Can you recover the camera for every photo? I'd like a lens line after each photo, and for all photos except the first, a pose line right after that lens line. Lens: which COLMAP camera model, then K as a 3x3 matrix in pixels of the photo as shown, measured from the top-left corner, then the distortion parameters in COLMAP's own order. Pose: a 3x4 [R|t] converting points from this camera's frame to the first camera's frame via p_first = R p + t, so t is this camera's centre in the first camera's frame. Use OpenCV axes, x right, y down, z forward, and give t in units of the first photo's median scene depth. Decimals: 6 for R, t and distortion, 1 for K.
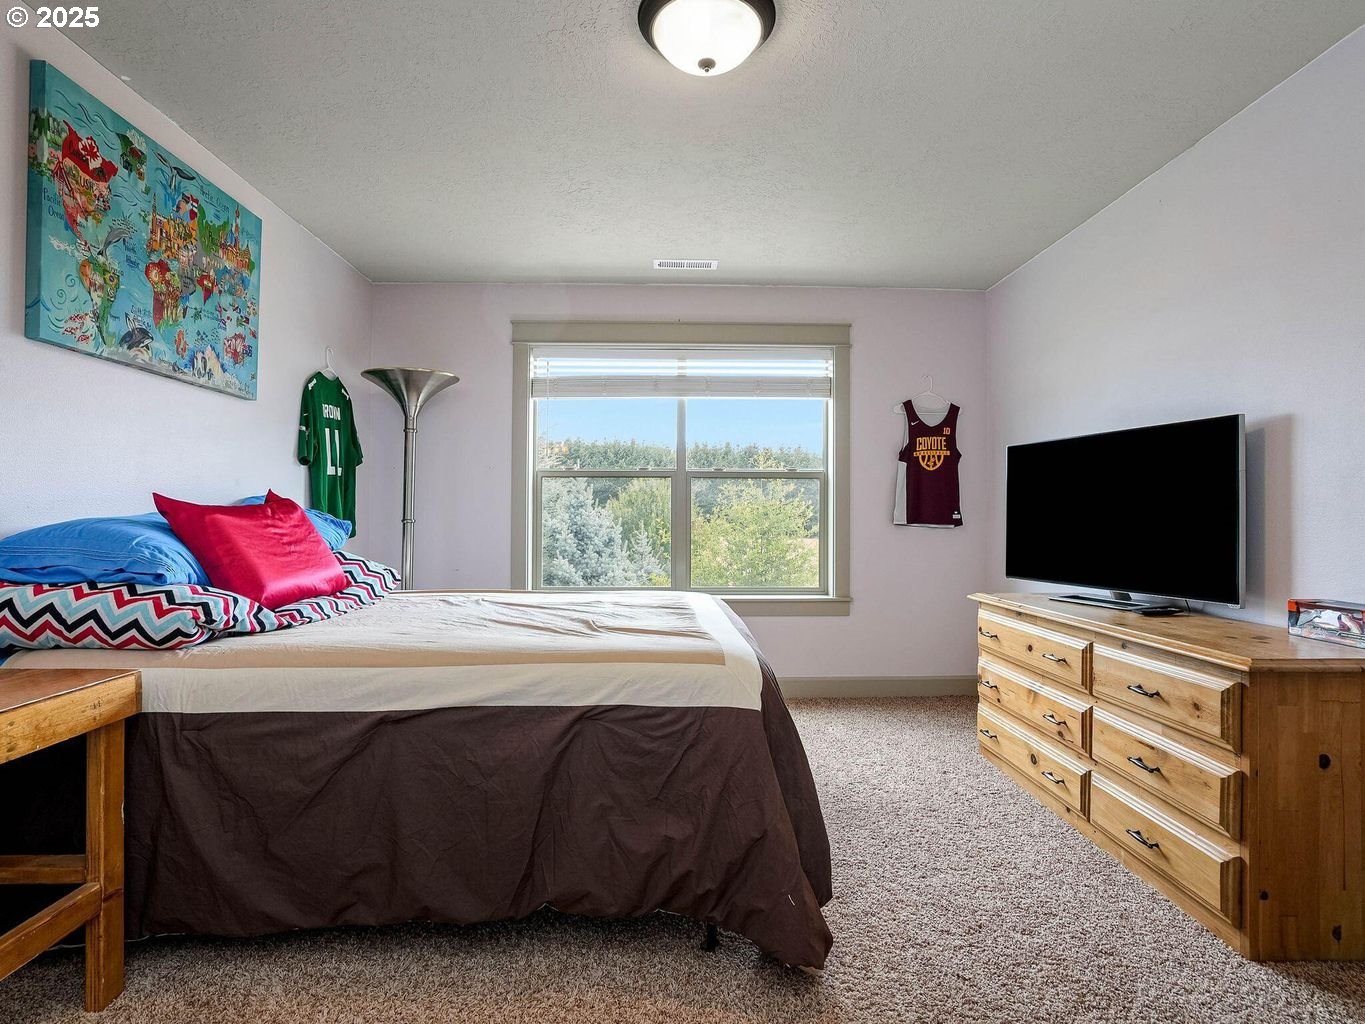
lens RADIAL K [[703.6, 0, 682.5], [0, 703.6, 512.0], [0, 0, 1]] dist [0.001059, 0.000433]
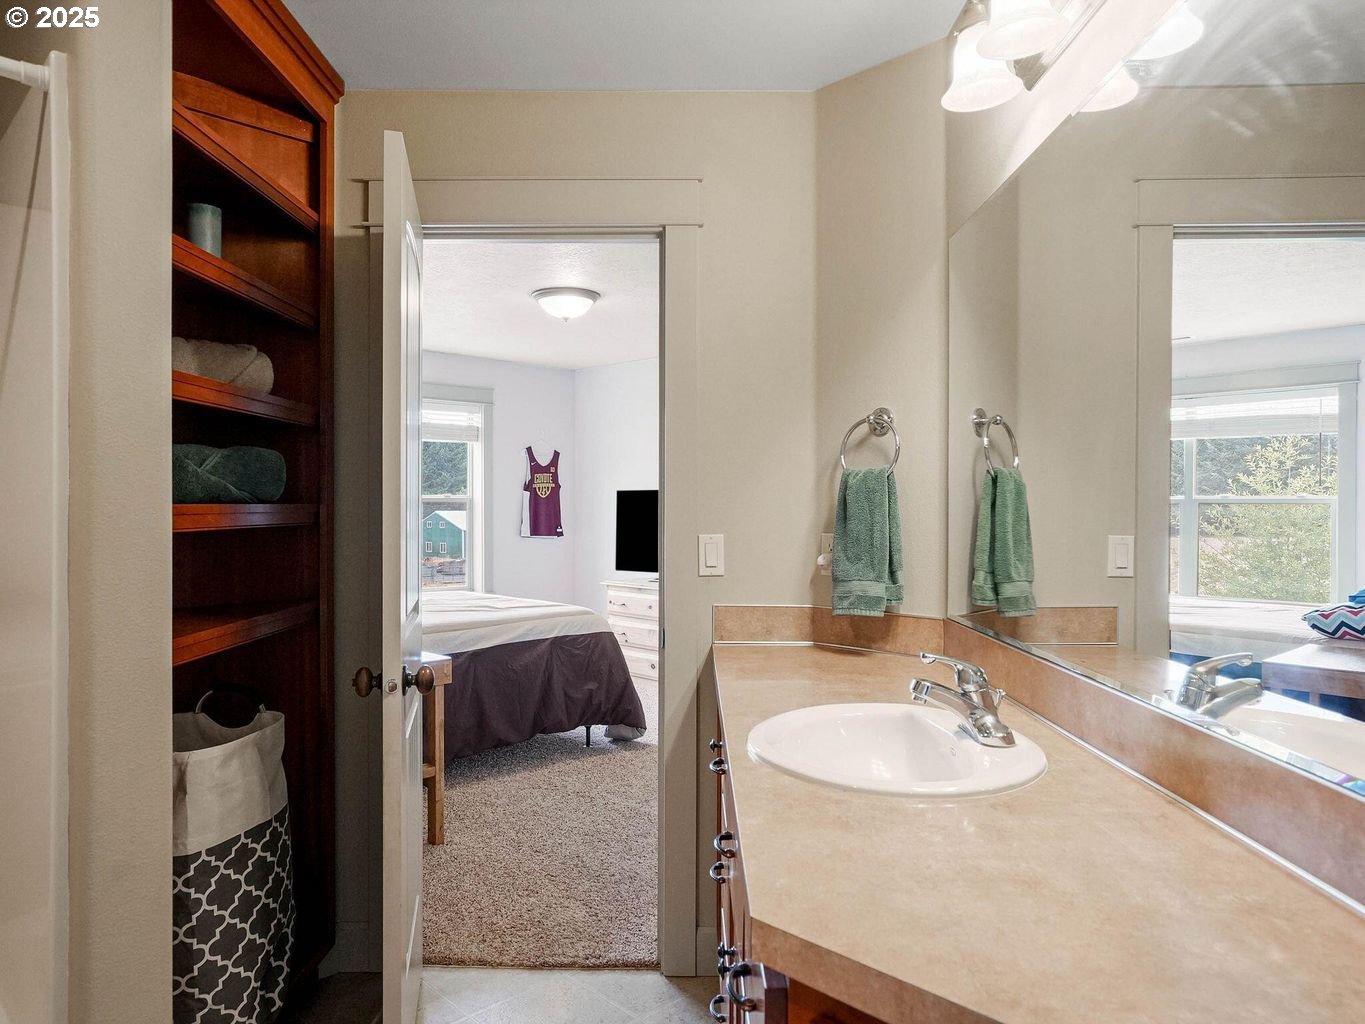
lens RADIAL K [[826.4, 0, 685.1], [0, 826.4, 506.6], [0, 0, 1]] dist [-0.006908, 0.025443]
pose [[0.740450, -0.003260, 0.672104, -0.543533], [0.000514, 0.999991, 0.004284, -0.048534], [-0.672111, -0.002827, 0.740445, -0.405645]]
